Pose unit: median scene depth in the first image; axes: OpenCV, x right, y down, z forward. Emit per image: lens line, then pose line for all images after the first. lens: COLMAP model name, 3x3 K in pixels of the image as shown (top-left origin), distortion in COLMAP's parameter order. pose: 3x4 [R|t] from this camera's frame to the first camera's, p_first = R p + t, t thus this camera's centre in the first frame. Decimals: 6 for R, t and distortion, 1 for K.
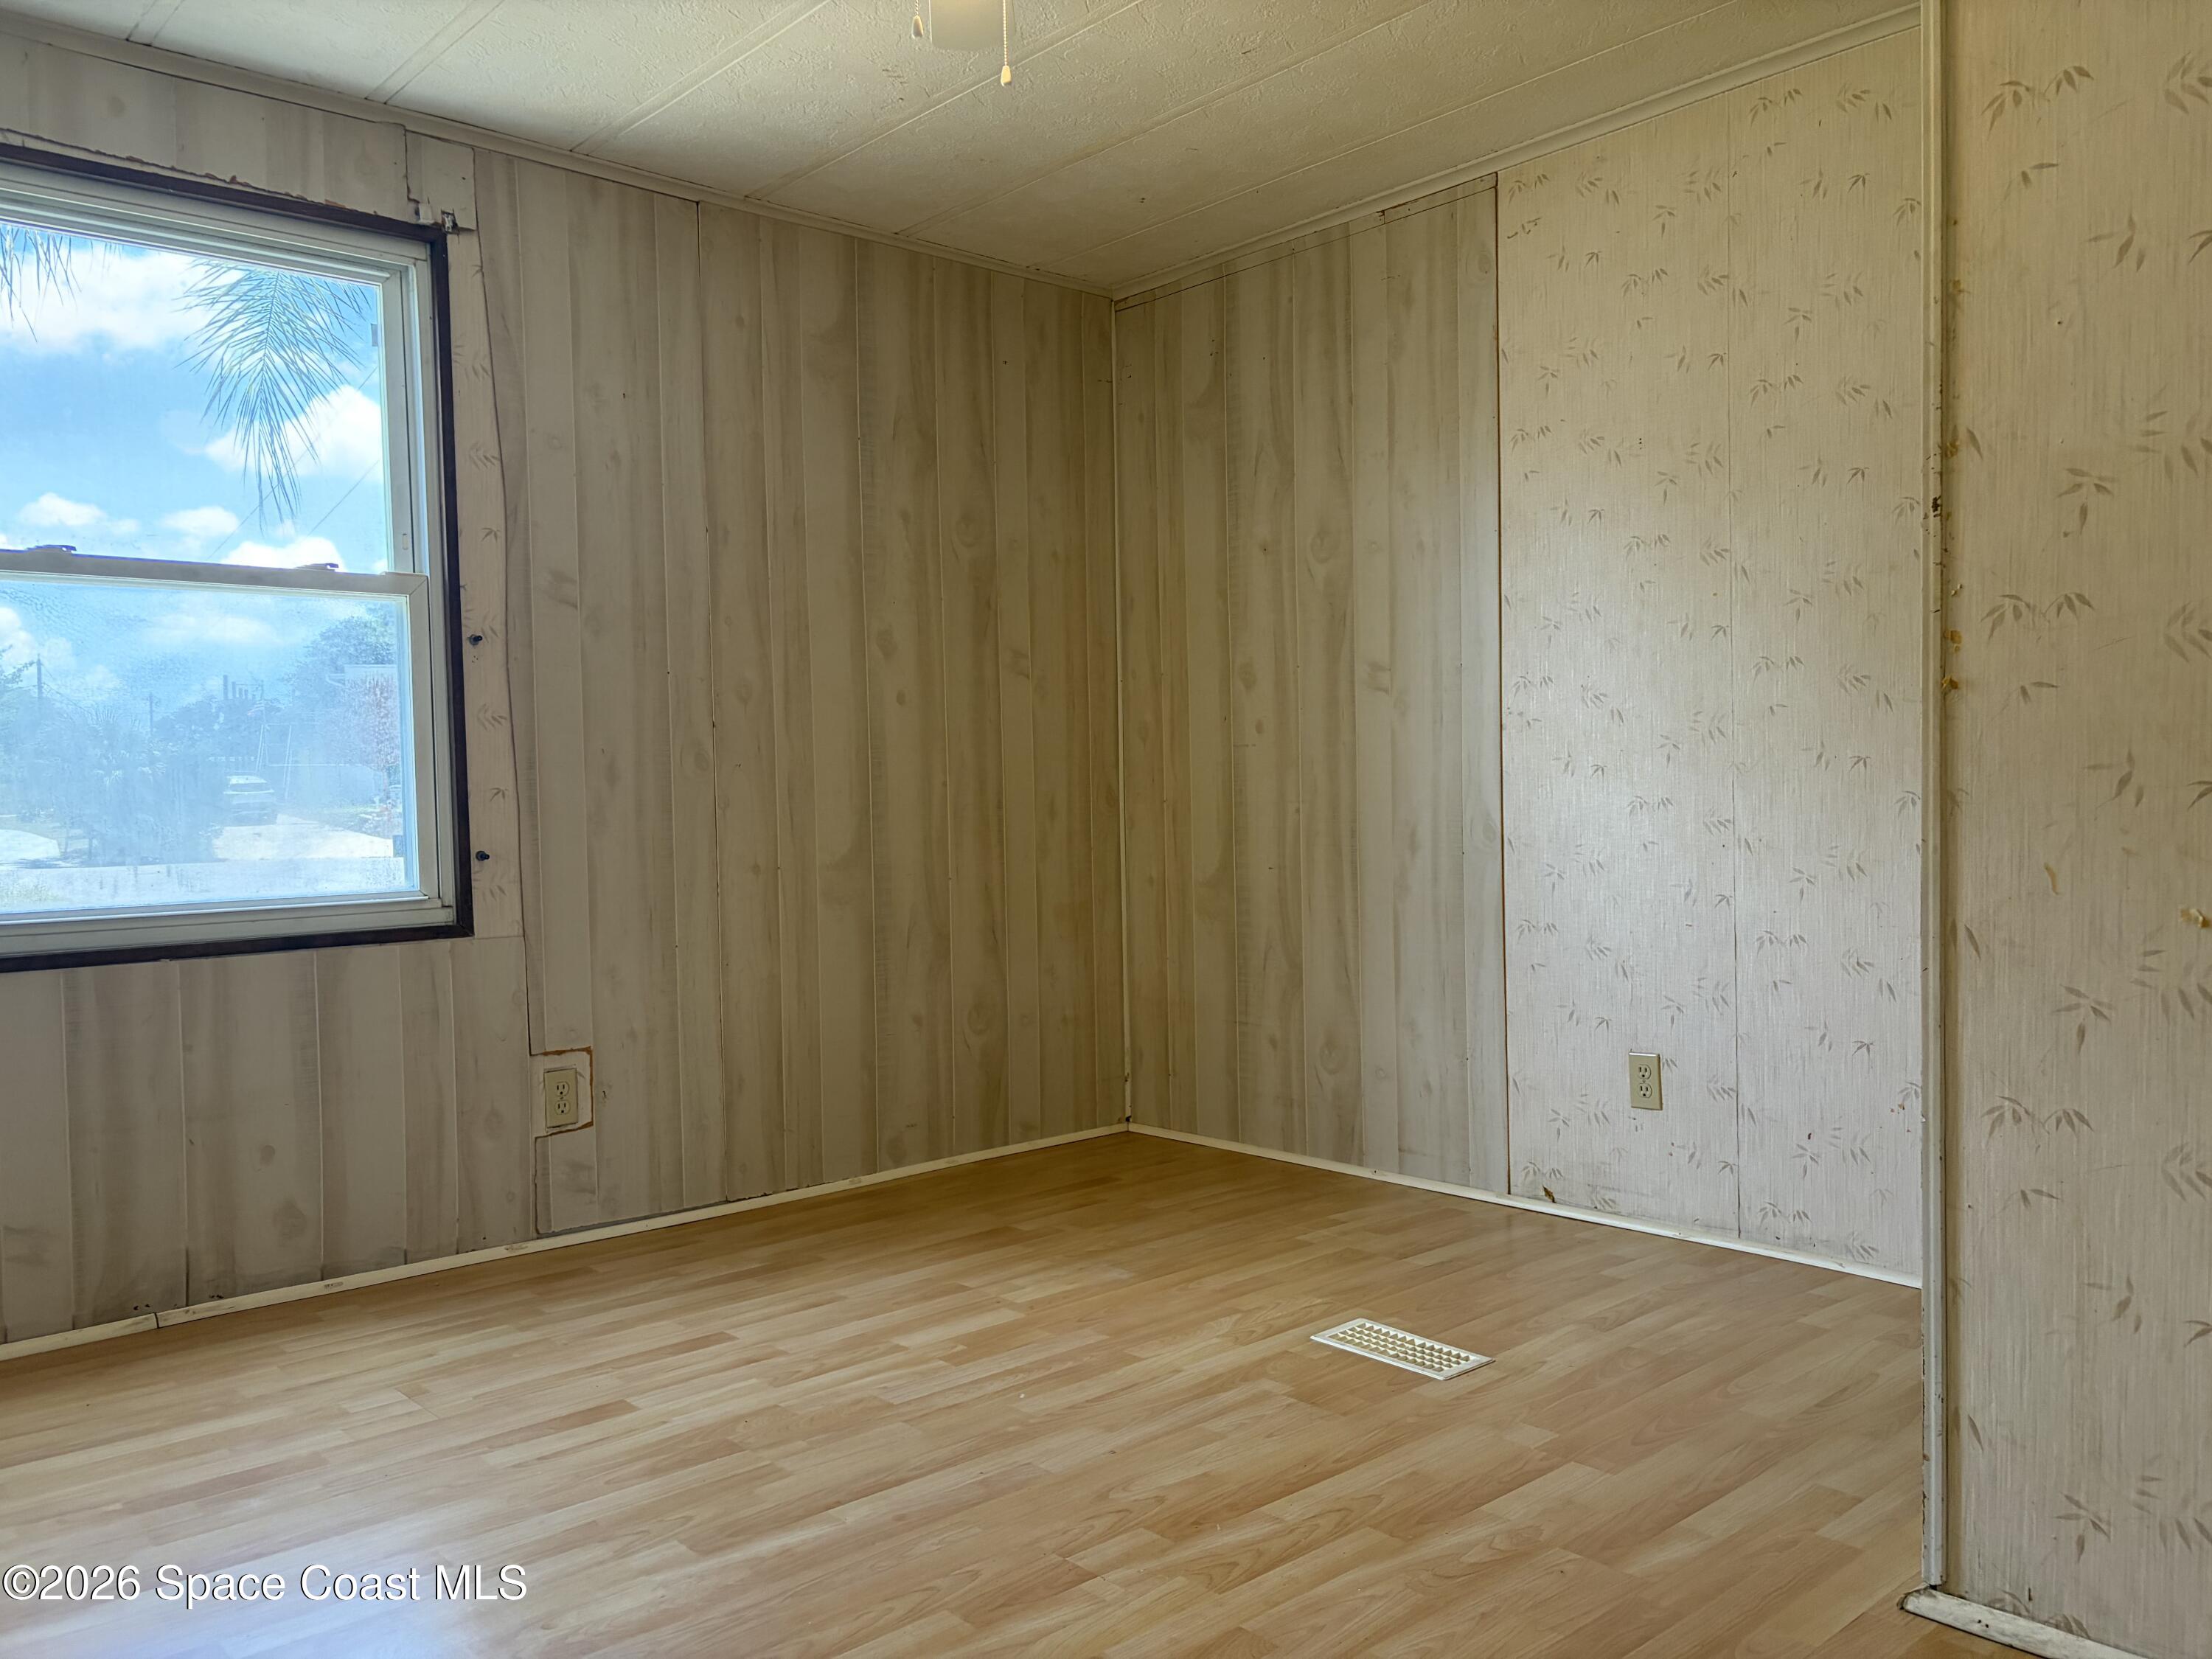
lens RADIAL K [[1675.6, 0, 1106.0], [0, 1675.6, 829.5], [0, 0, 1]] dist [0.013287, -0.001373]
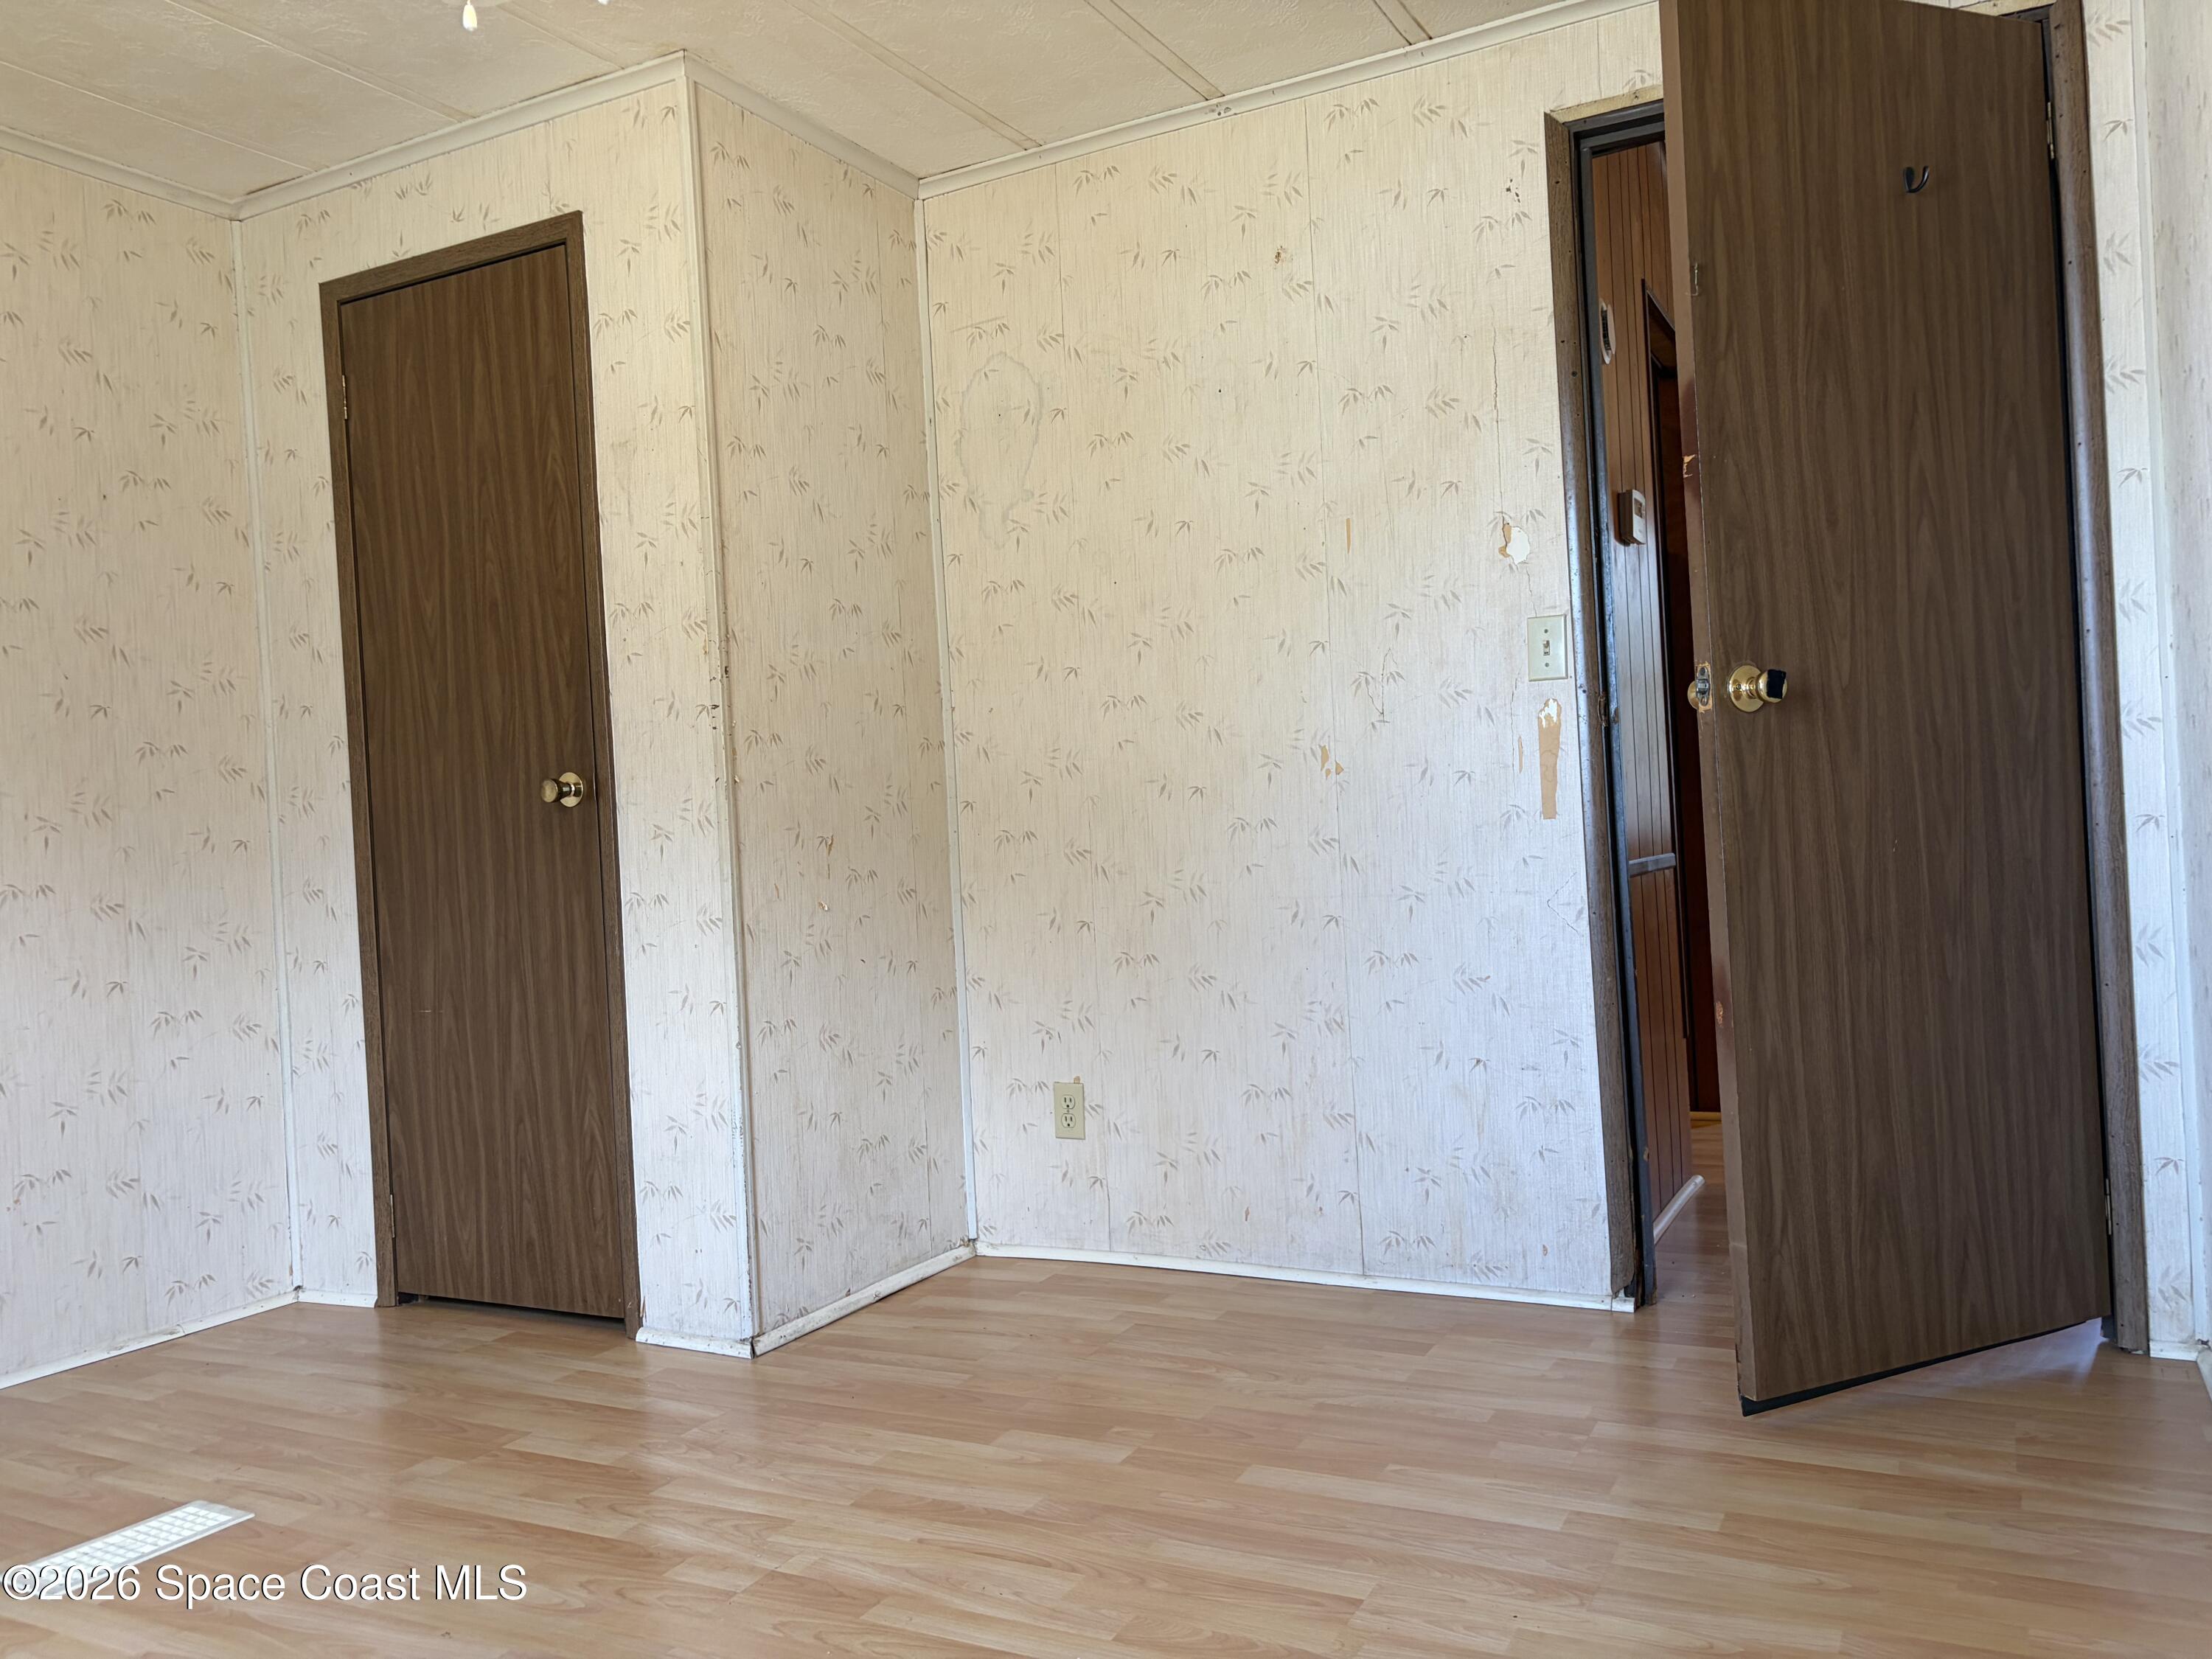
lens RADIAL K [[1675.6, 0, 1106.0], [0, 1675.6, 829.5], [0, 0, 1]] dist [0.013287, -0.001373]
pose [[-0.339855, 0.032554, 0.939914, -0.970906], [0.078847, 0.996869, -0.006017, 0.001335], [-0.937167, 0.072064, -0.341358, 1.010582]]
